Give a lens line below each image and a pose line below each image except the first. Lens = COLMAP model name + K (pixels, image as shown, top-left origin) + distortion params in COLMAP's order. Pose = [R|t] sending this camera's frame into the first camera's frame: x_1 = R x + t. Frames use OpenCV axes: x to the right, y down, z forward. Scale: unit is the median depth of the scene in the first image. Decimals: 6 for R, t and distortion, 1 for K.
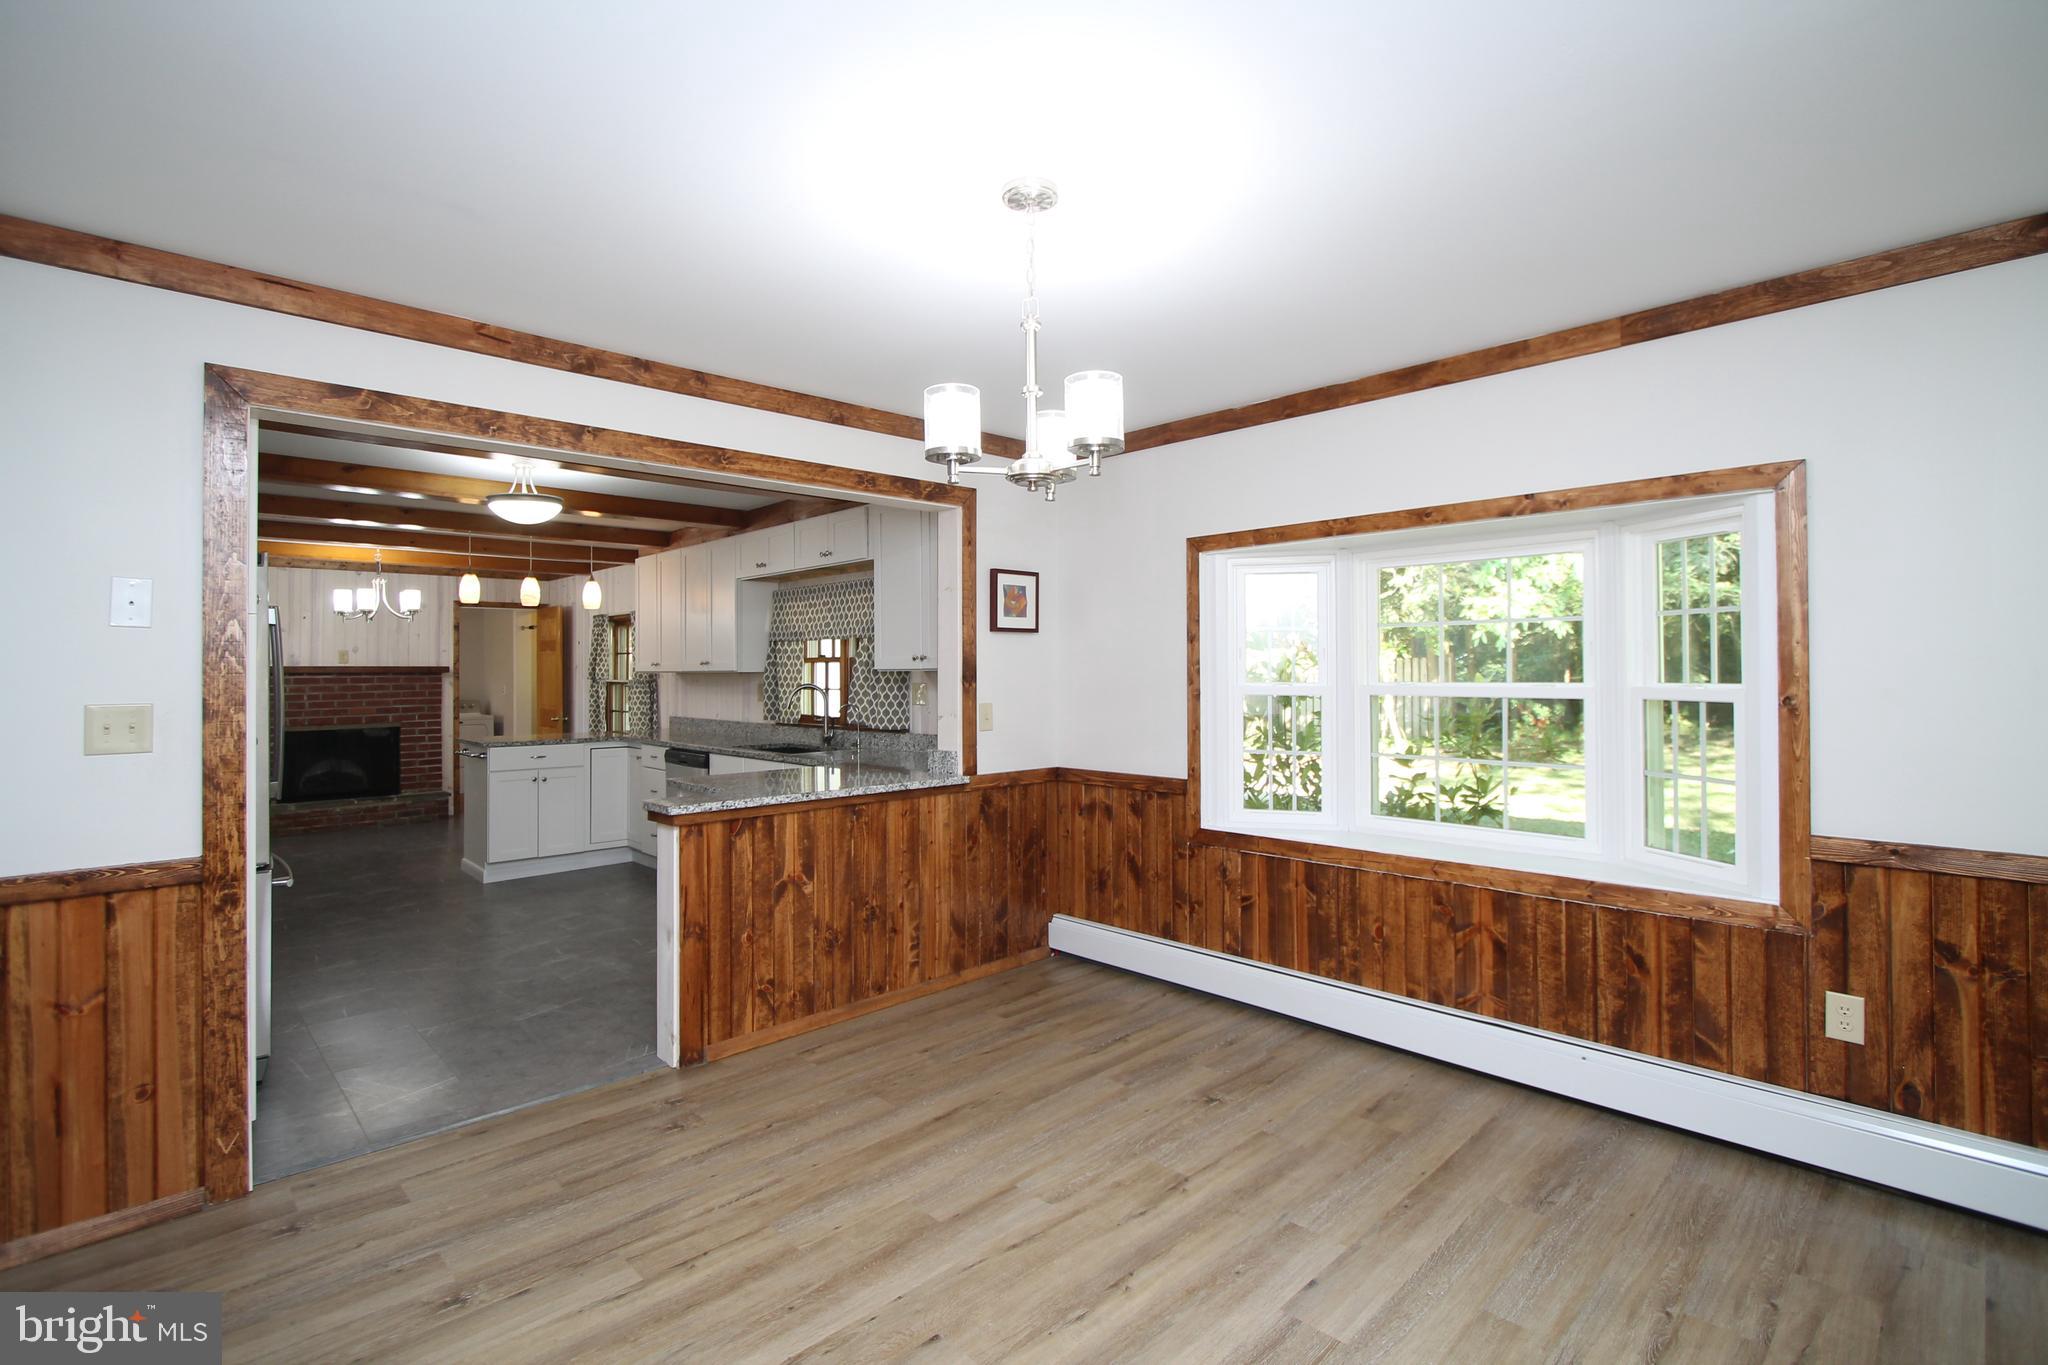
lens RADIAL K [[951.9, 0, 1023.5], [0, 951.9, 677.5], [0, 0, 1]] dist [-0.000653, -0.000096]
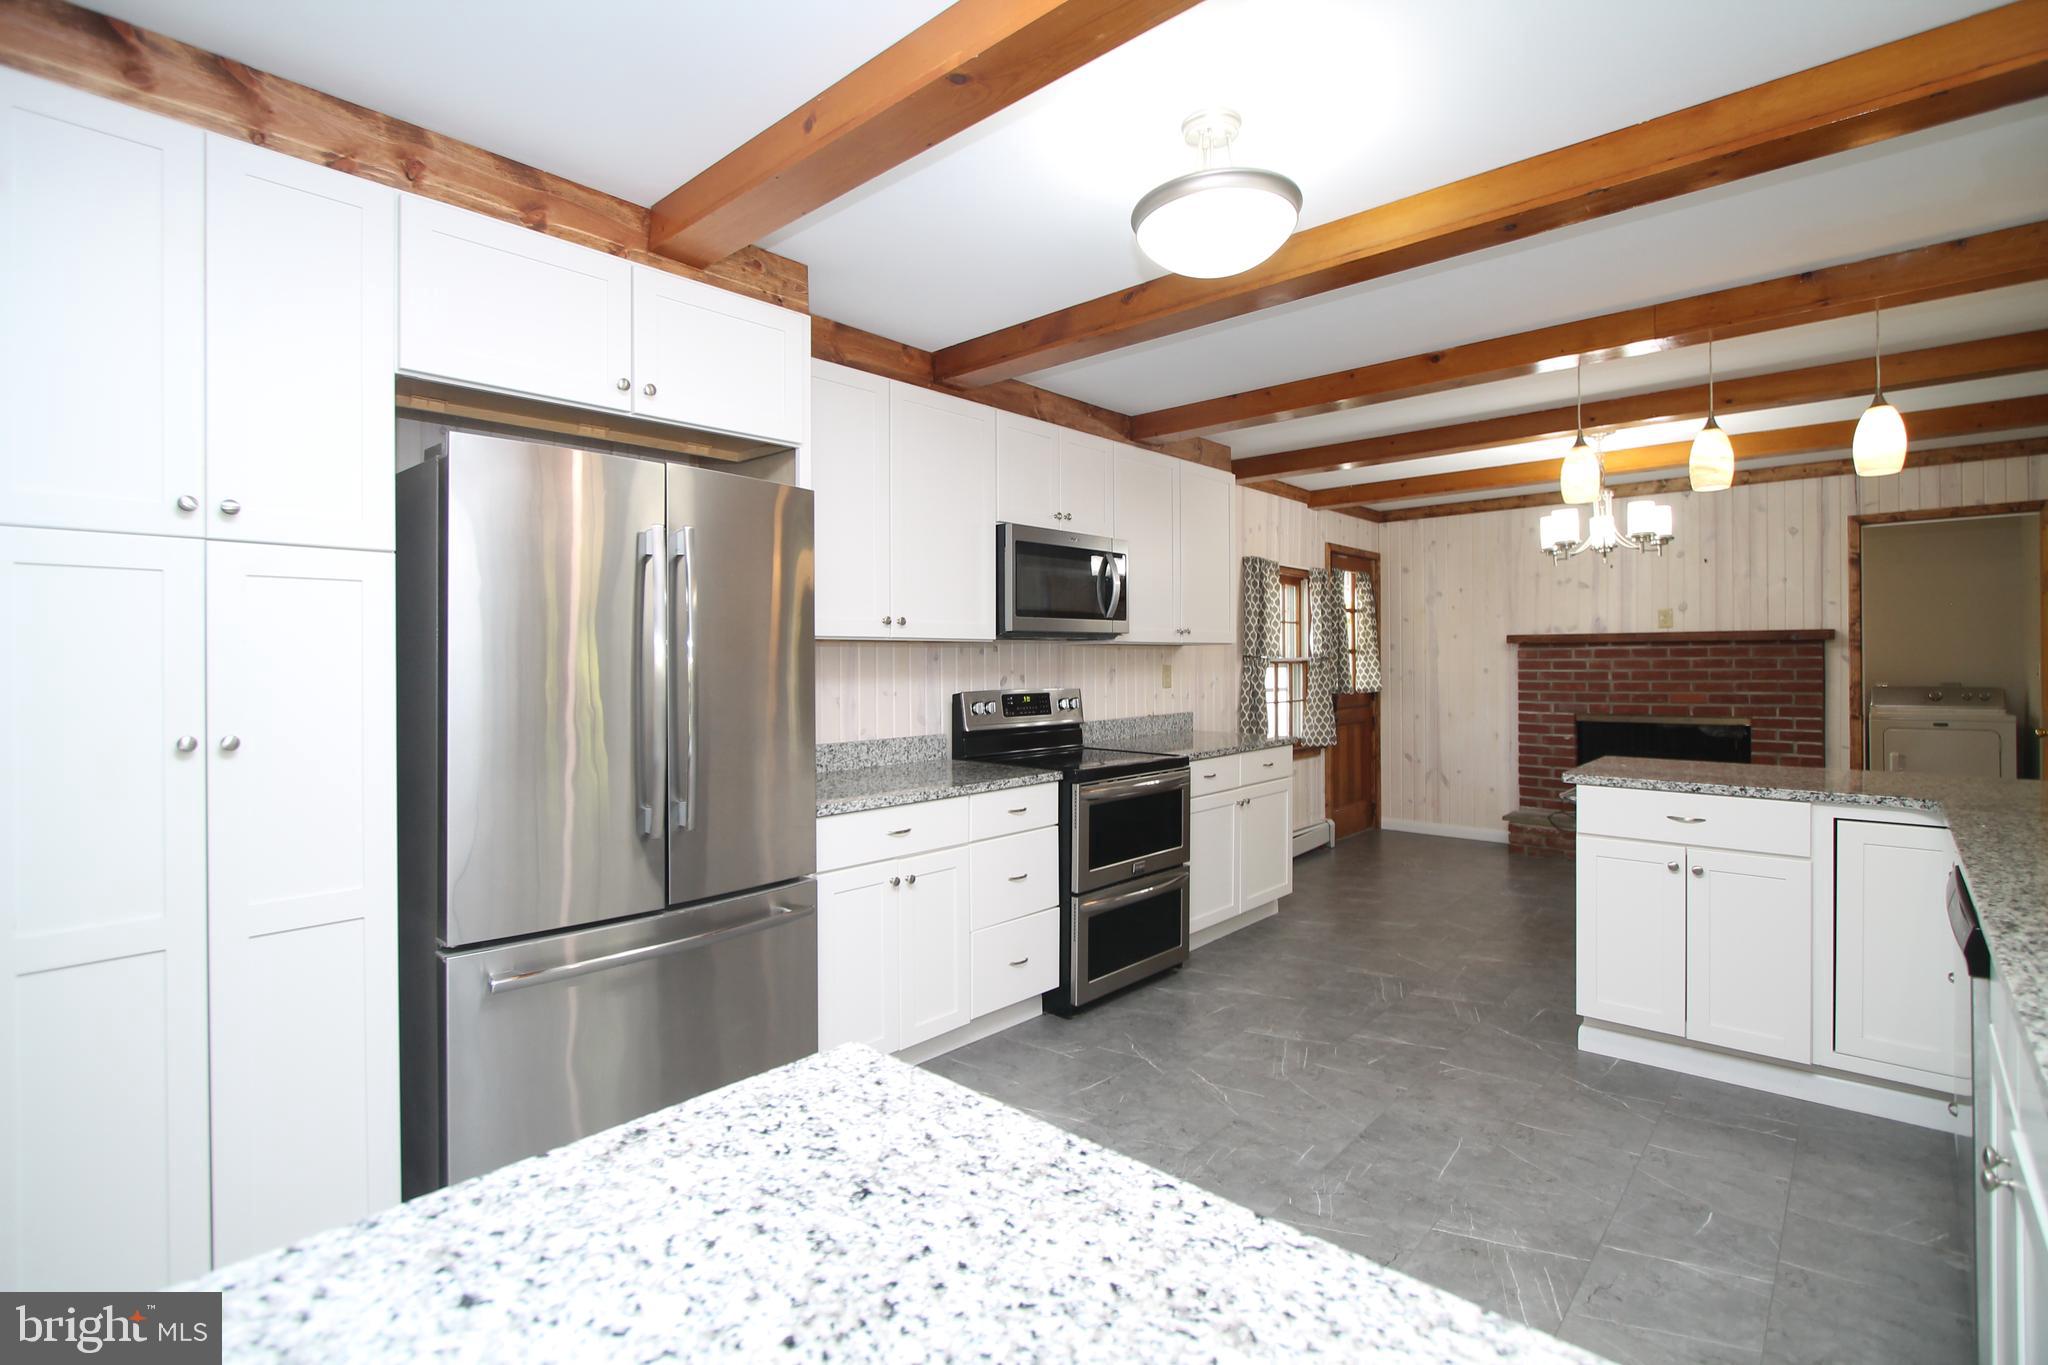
lens RADIAL K [[951.9, 0, 1023.8], [0, 951.9, 663.9], [0, 0, 1]] dist [-0.000653, -0.000096]
pose [[0.062423, 0.014938, -0.997938, -0.050437], [0.004048, 0.999876, 0.015221, -0.001195], [0.998042, -0.004990, 0.062355, 0.482283]]
